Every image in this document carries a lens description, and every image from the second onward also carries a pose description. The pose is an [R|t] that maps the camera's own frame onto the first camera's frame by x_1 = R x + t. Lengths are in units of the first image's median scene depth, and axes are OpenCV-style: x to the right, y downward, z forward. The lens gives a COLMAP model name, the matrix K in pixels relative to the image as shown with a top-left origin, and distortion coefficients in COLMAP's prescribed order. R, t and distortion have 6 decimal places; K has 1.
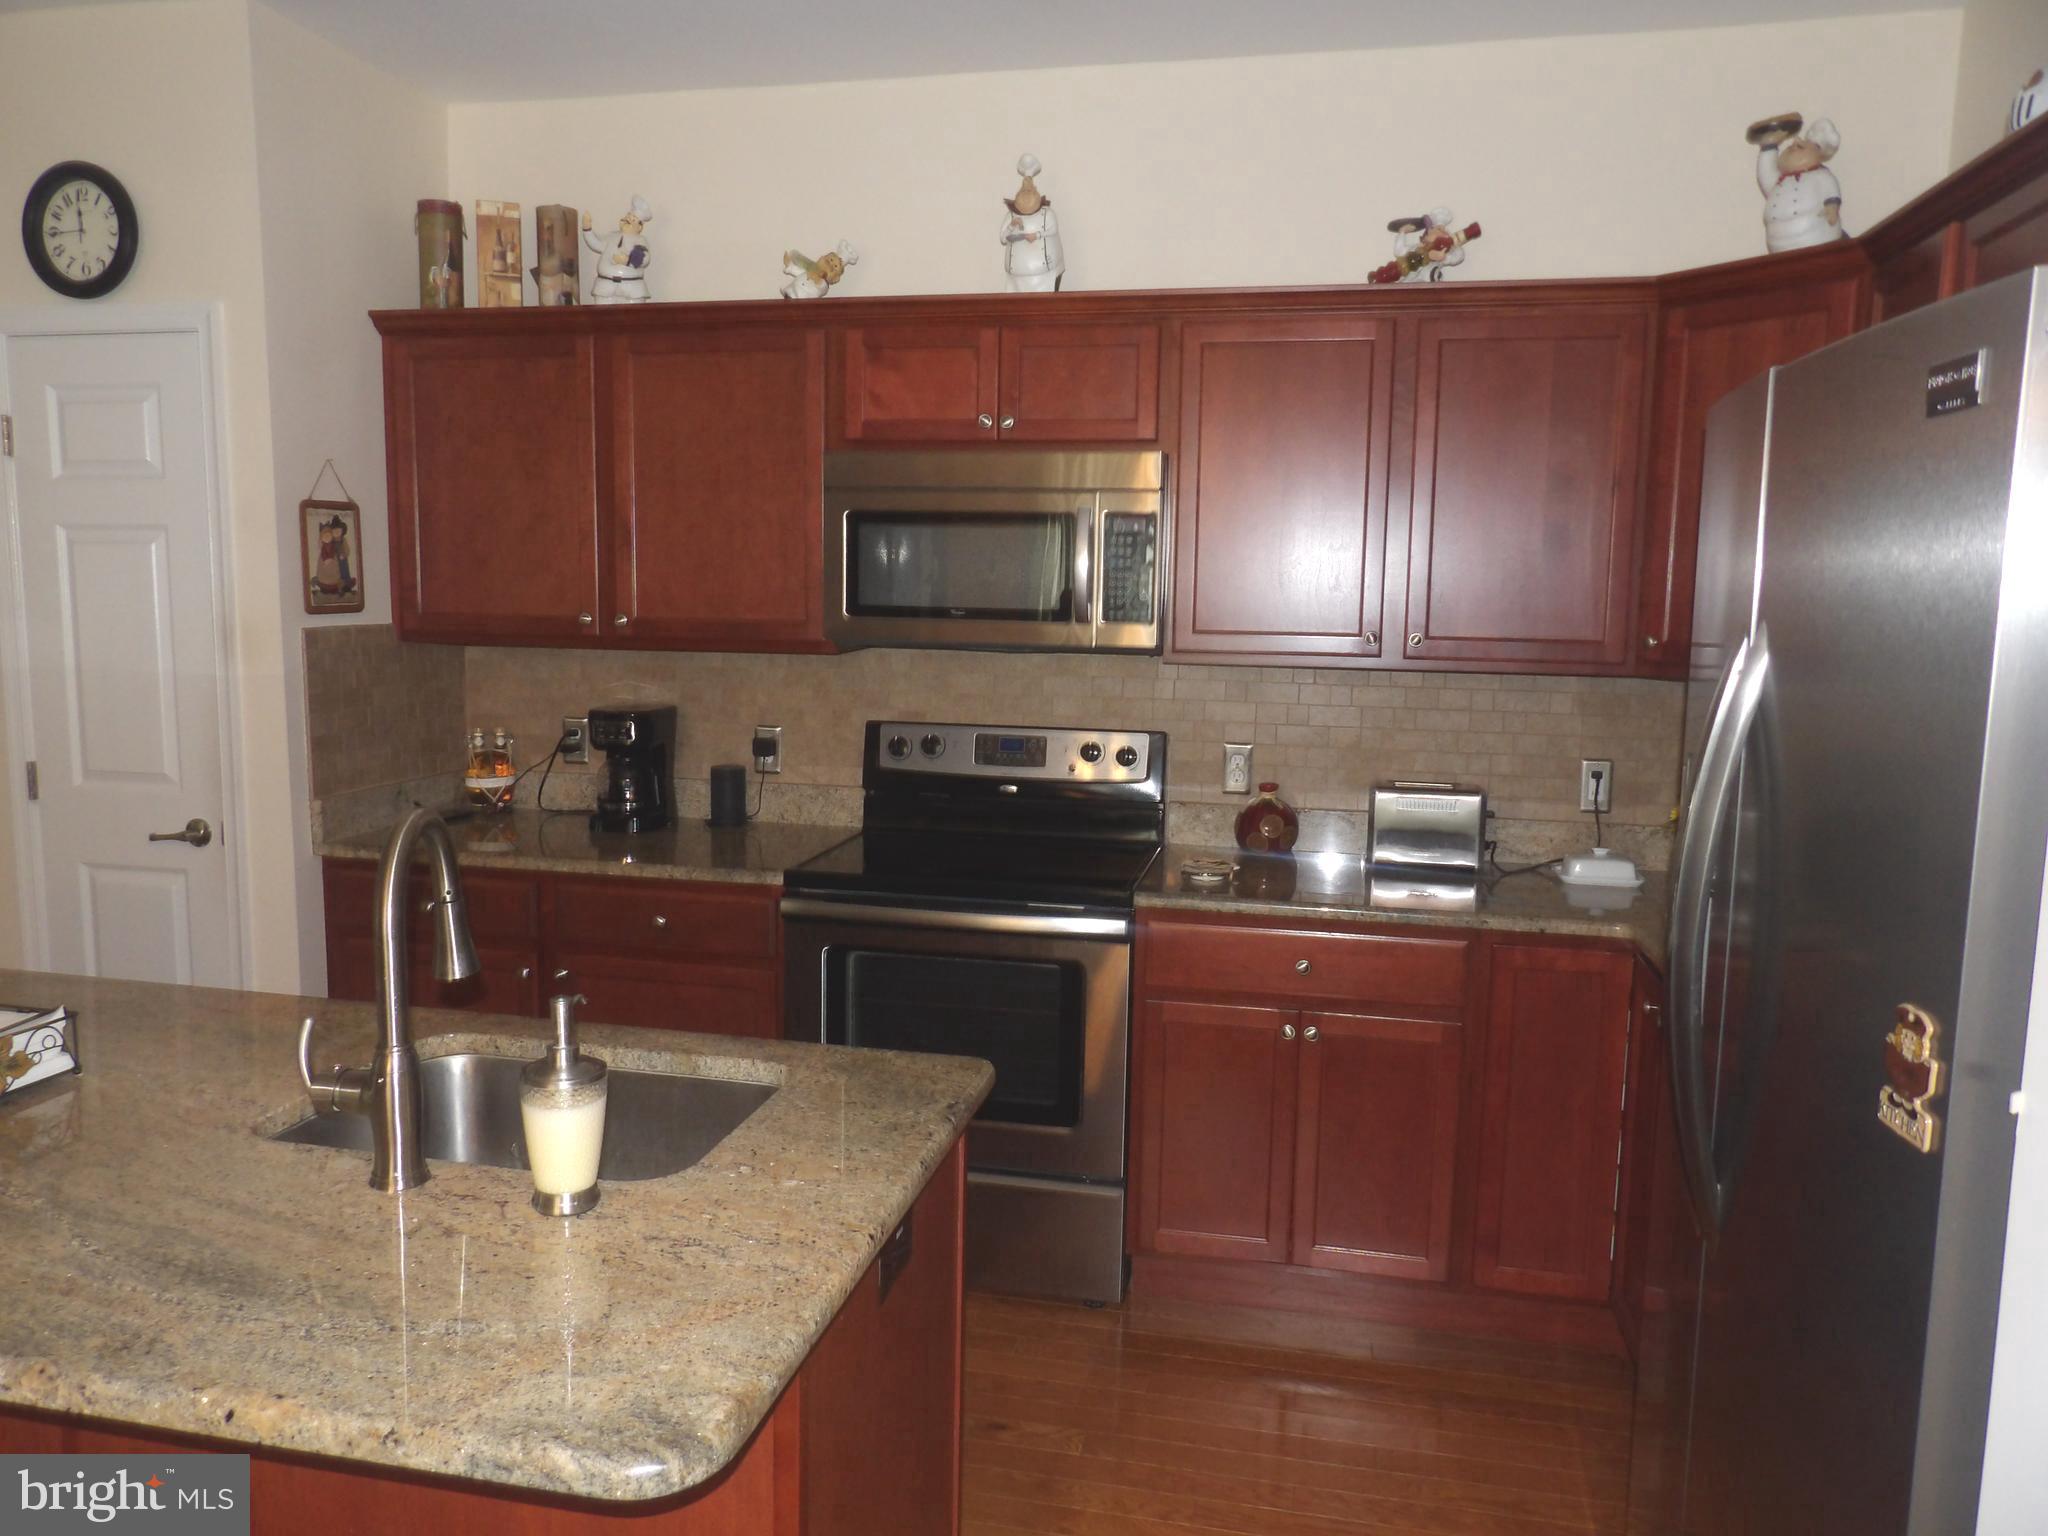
lens RADIAL K [[1465.4, 0, 1006.9], [0, 1465.4, 768.3], [0, 0, 1]] dist [-0.029896, 0.036043]
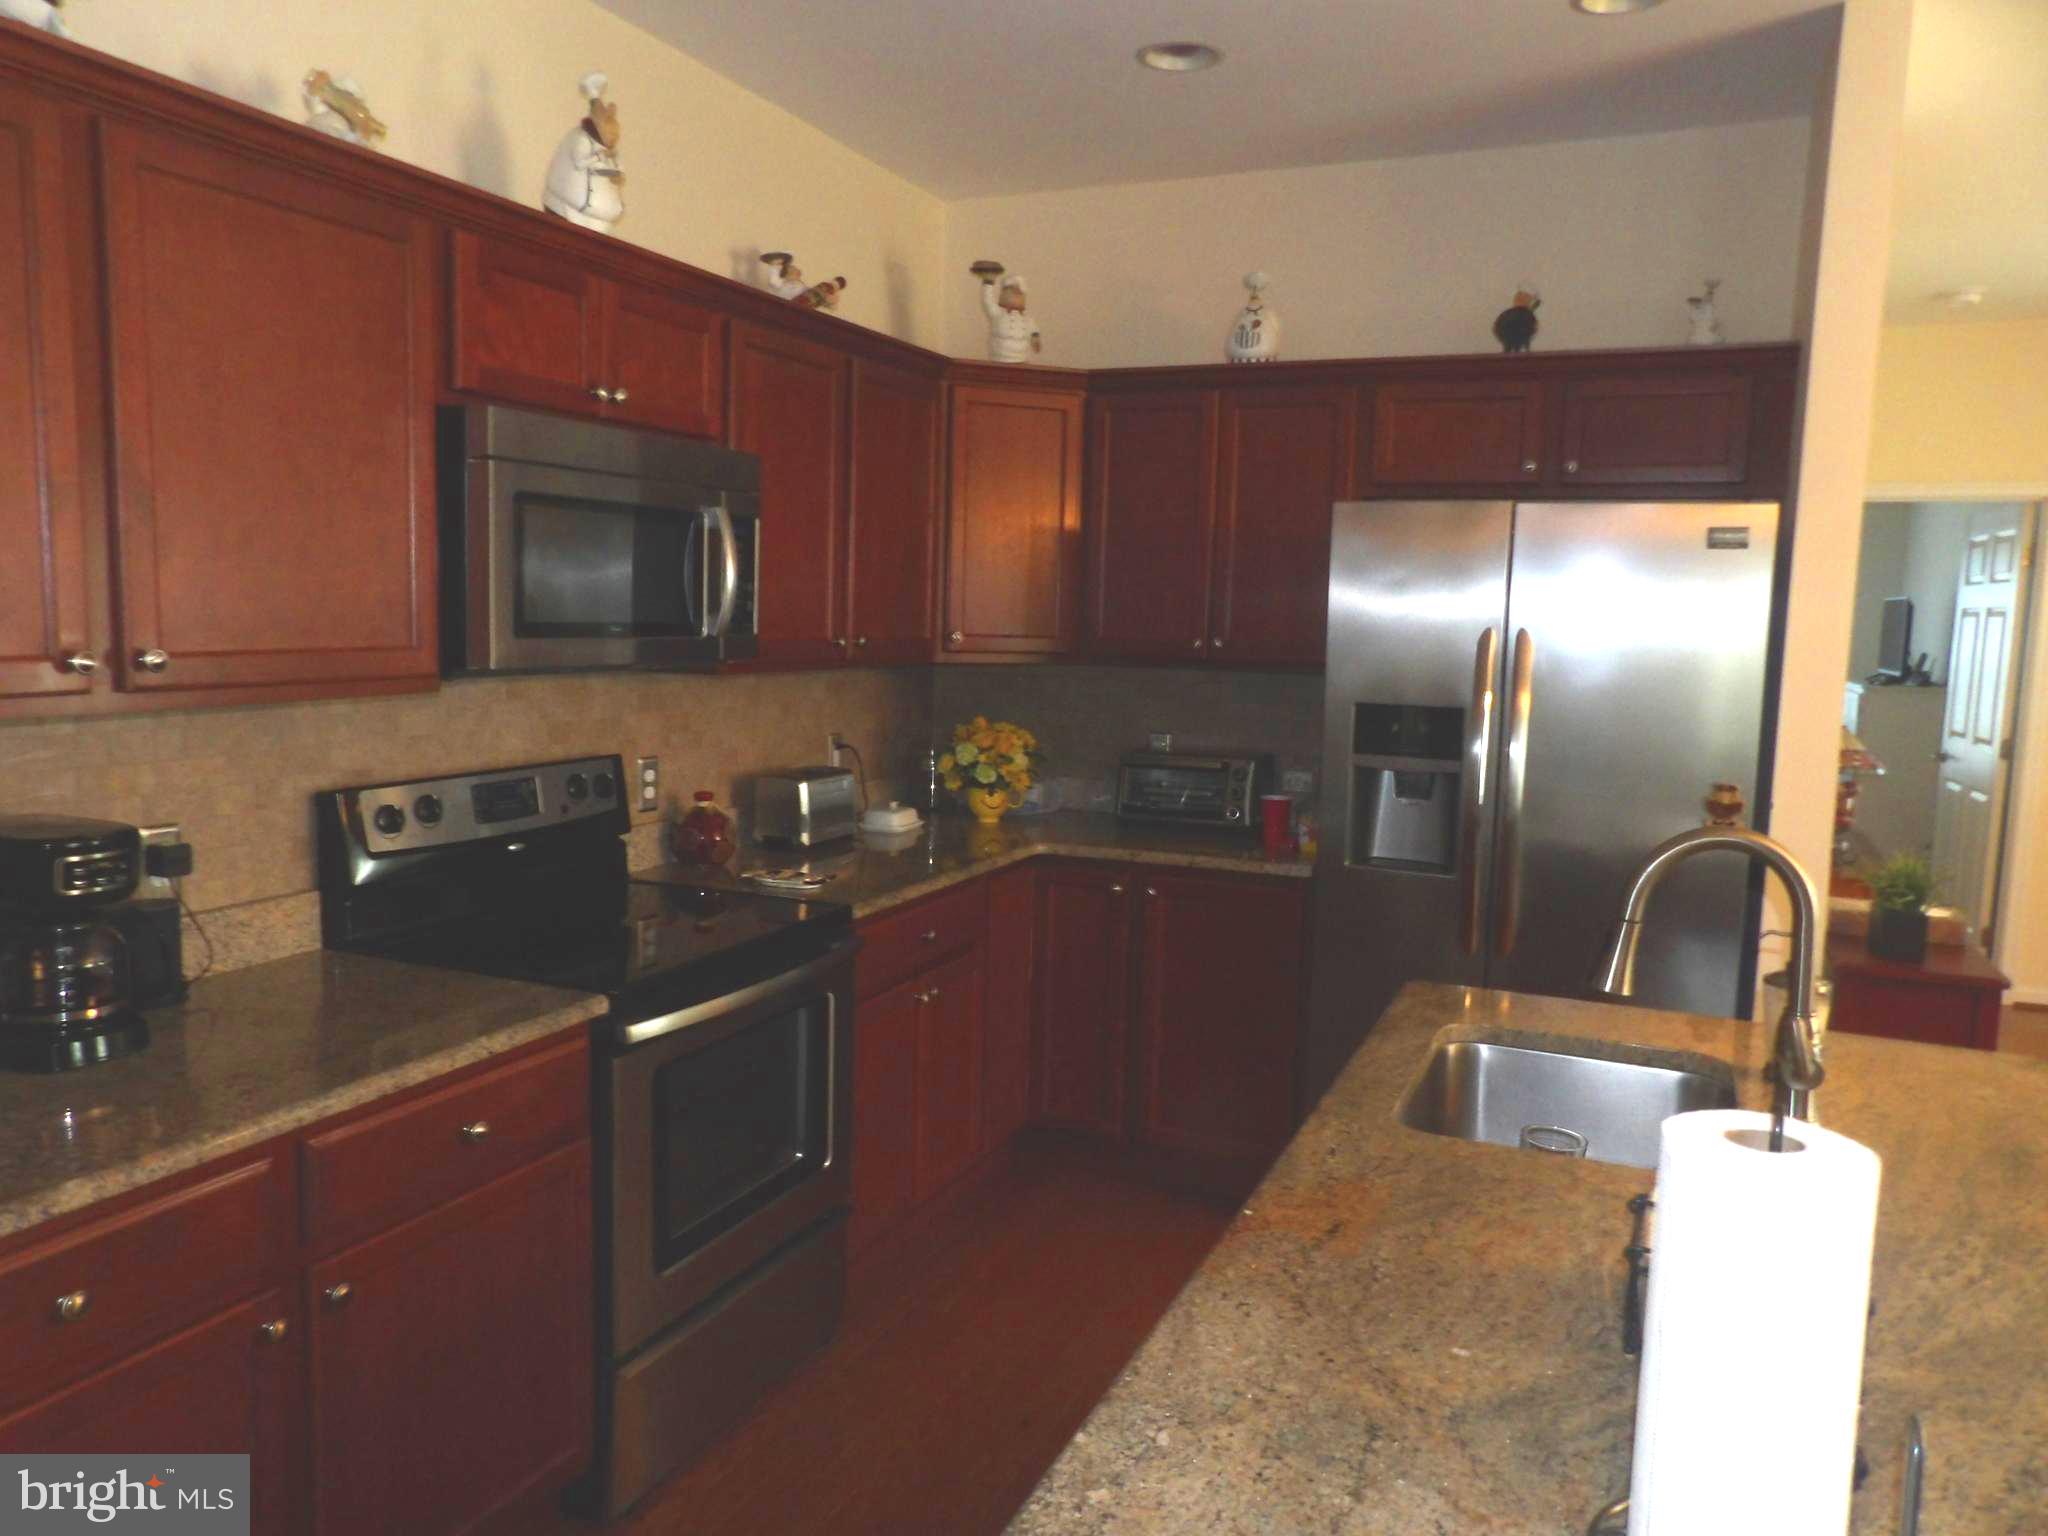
lens RADIAL K [[1465.4, 0, 1006.9], [0, 1465.4, 768.3], [0, 0, 1]] dist [-0.029896, 0.036043]
pose [[0.209050, -0.119364, 0.970593, -0.751091], [0.099569, 0.989963, 0.100300, -0.086697], [-0.972823, 0.075673, 0.218836, 0.598546]]
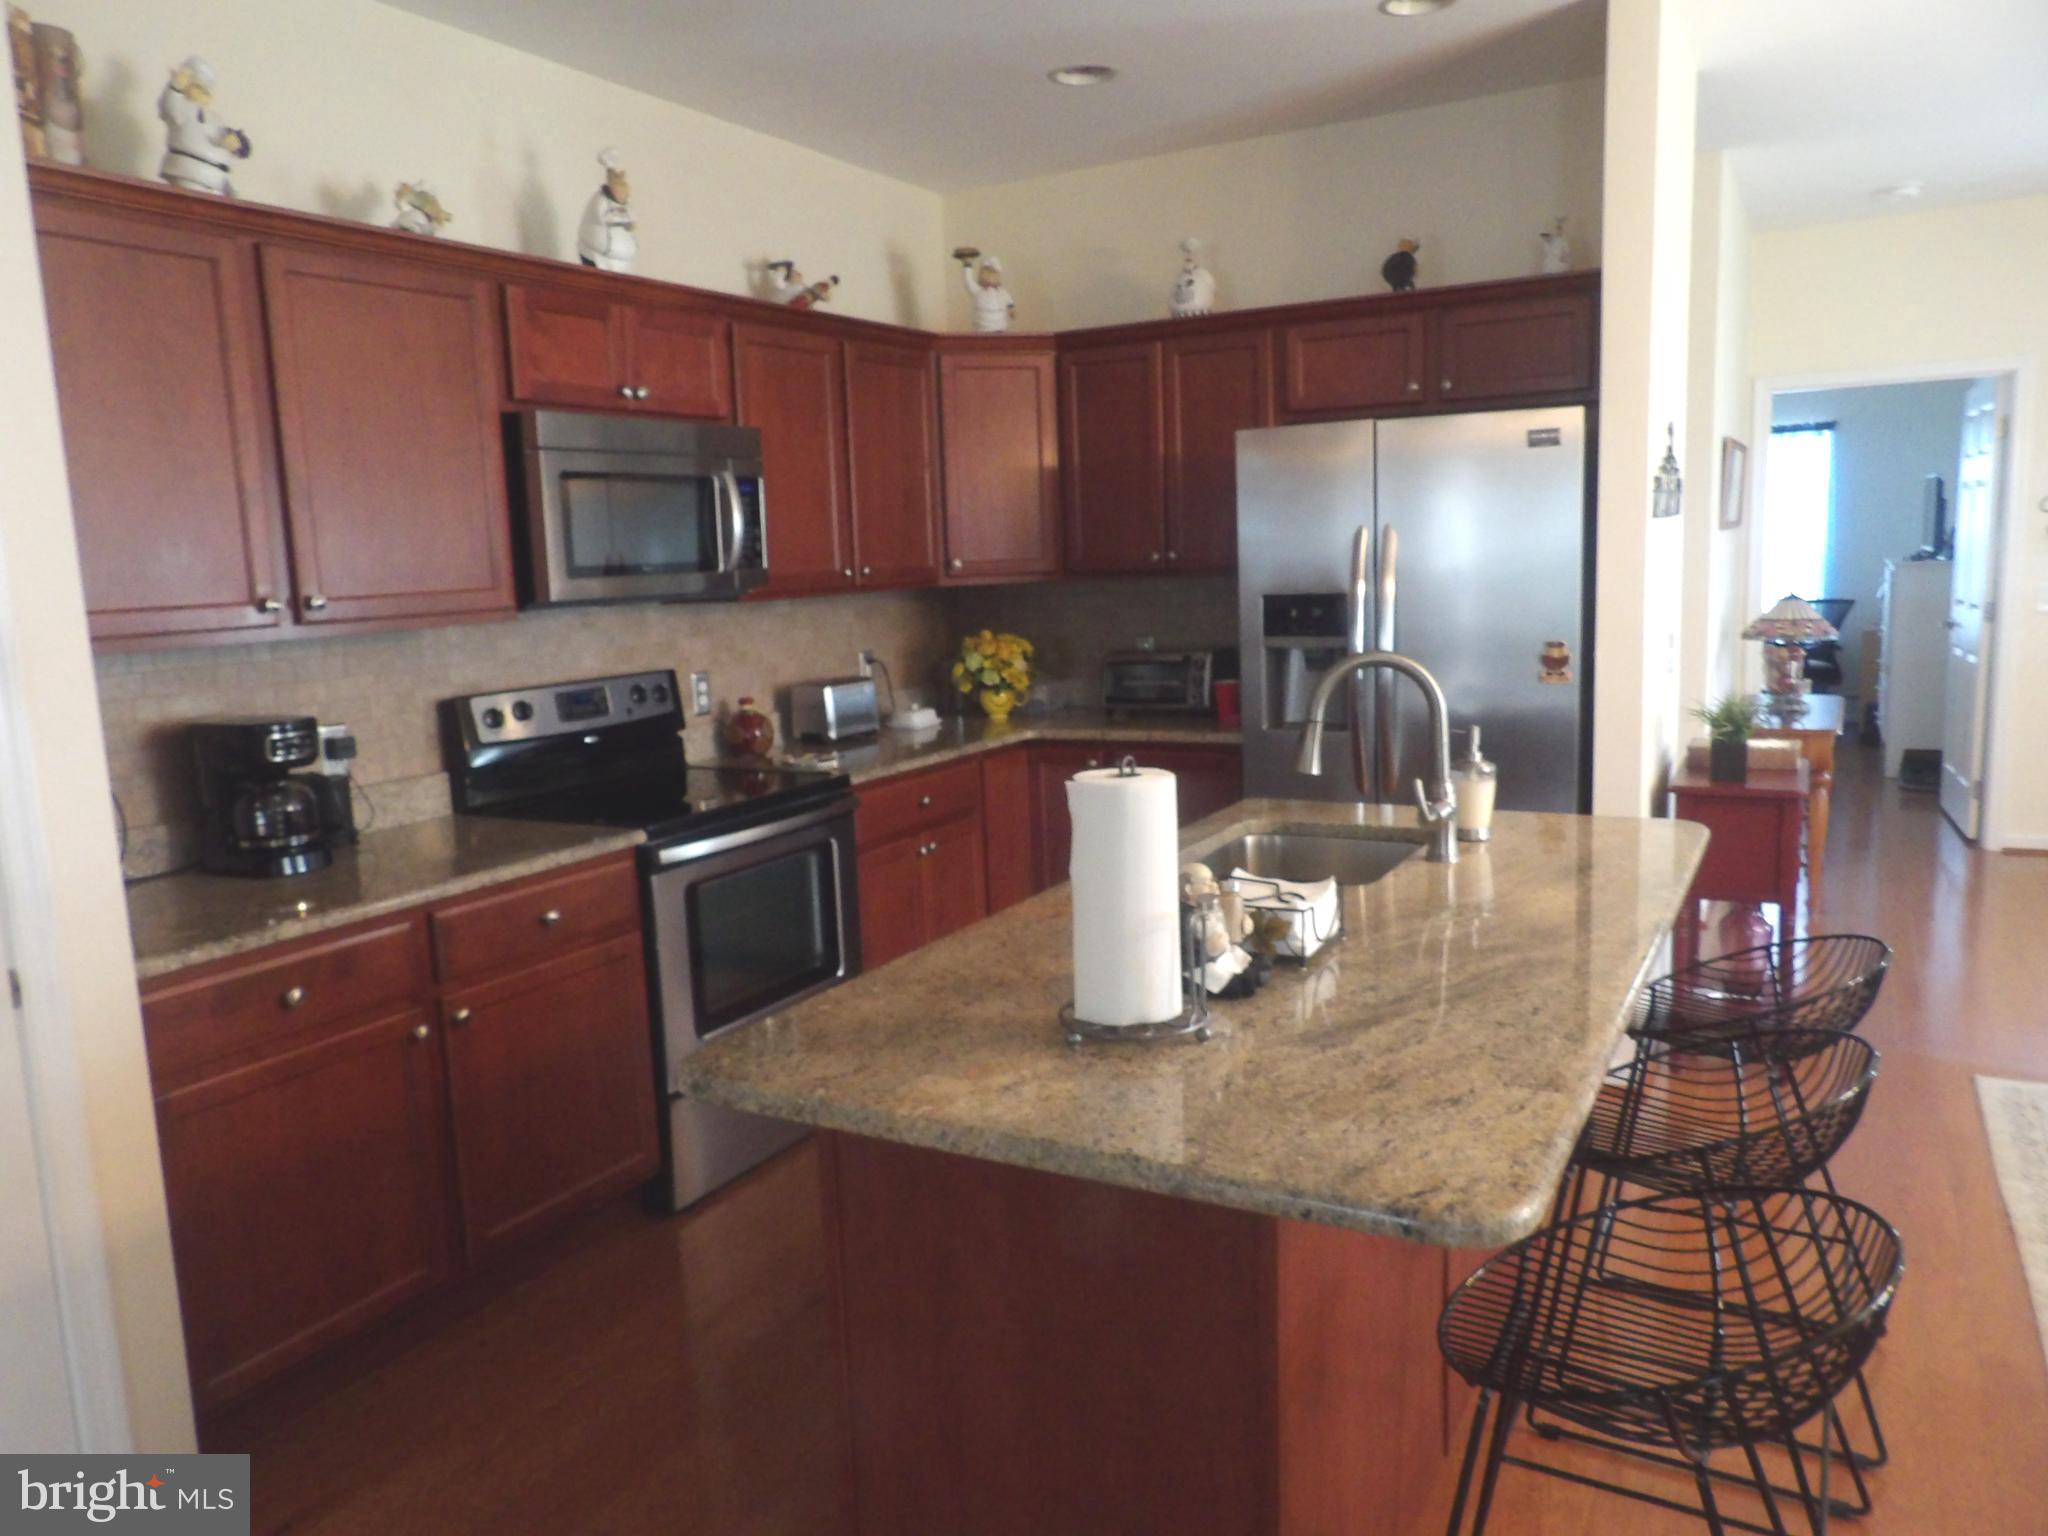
lens RADIAL K [[1462.9, 0, 1010.8], [0, 1462.9, 760.0], [0, 0, 1]] dist [-0.007863, -0.000956]
pose [[0.301007, -0.163703, 0.939466, -0.954047], [0.161819, 0.979637, 0.118856, -0.051361], [-0.939792, 0.116247, 0.321368, 0.403999]]
